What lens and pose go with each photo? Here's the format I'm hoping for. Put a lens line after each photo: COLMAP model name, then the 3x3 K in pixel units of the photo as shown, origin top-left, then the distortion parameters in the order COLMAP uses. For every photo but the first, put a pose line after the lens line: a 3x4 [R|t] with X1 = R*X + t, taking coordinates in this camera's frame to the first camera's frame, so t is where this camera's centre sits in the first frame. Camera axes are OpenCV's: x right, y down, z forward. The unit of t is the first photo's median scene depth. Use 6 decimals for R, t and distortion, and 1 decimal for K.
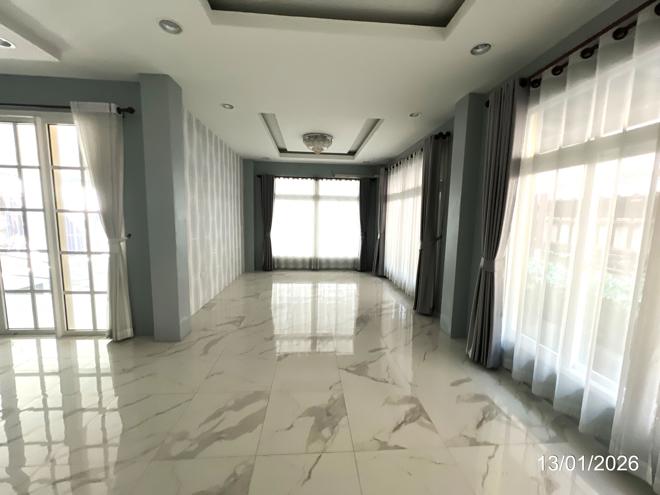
lens RADIAL K [[263.1, 0, 329.5], [0, 263.1, 245.6], [0, 0, 1]] dist [0.009013, 0.000002]
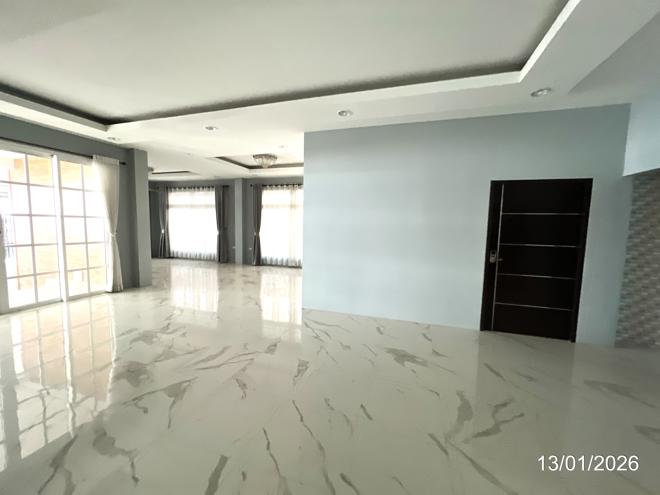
lens RADIAL K [[263.1, 0, 328.5], [0, 263.1, 244.8], [0, 0, 1]] dist [0.009013, 0.000002]
pose [[0.387613, -0.090205, 0.917398, -1.784694], [0.086426, 0.994373, 0.061258, 0.065182], [-0.917762, 0.055542, 0.393228, -0.939187]]
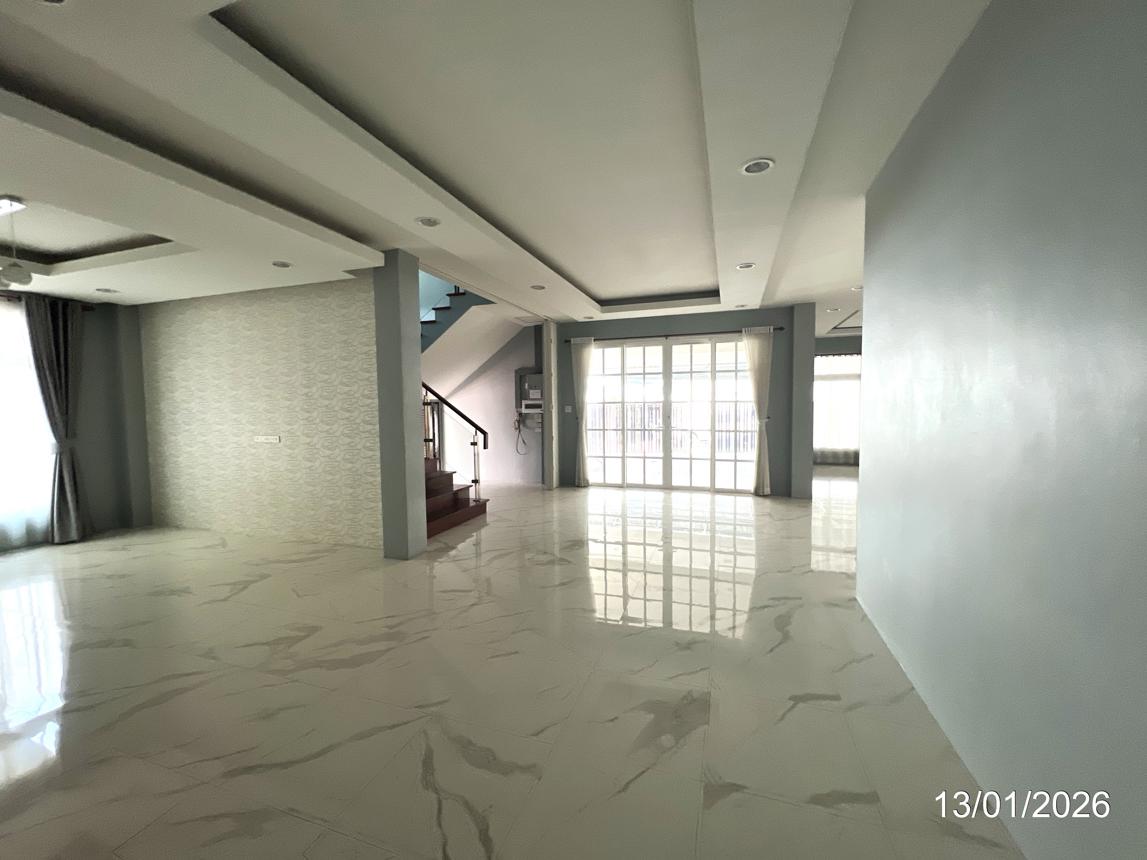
lens RADIAL K [[457.2, 0, 575.4], [0, 457.2, 427.2], [0, 0, 1]] dist [0.009013, 0.000002]
pose [[0.923040, -0.013280, -0.384476, -0.756976], [-0.008931, 0.998395, -0.055926, 0.145889], [0.384601, 0.055056, 0.921439, -1.489987]]
